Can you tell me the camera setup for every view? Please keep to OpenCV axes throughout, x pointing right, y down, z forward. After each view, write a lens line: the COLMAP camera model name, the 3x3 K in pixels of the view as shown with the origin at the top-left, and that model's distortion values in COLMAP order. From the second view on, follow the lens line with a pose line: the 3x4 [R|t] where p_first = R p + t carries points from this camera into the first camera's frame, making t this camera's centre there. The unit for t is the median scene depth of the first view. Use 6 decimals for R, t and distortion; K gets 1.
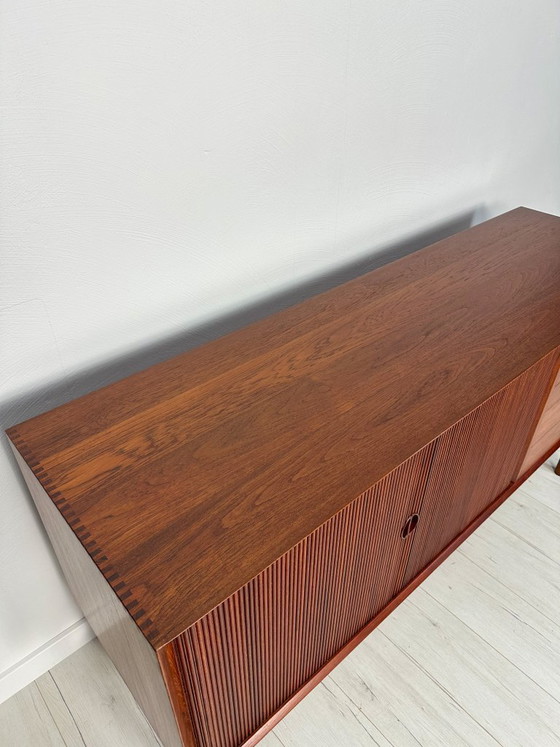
lens RADIAL K [[538.7, 0, 280.0], [0, 538.7, 373.5], [0, 0, 1]] dist [0.007187, -0.002827]
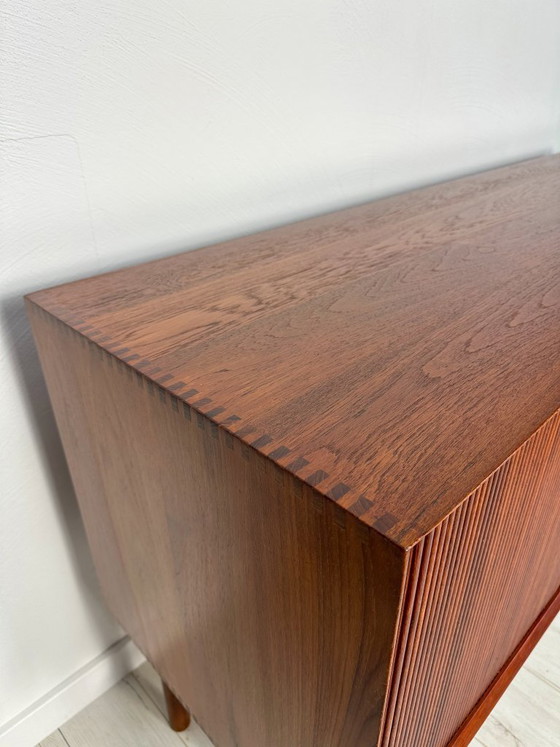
lens RADIAL K [[570.8, 0, 280.0], [0, 570.8, 373.5], [0, 0, 1]] dist [0.058510, -0.006190]
pose [[0.999288, -0.037543, -0.003755, -0.196722], [0.037250, 0.997496, -0.060118, 0.236955], [0.006003, 0.059935, 0.998184, 0.307807]]
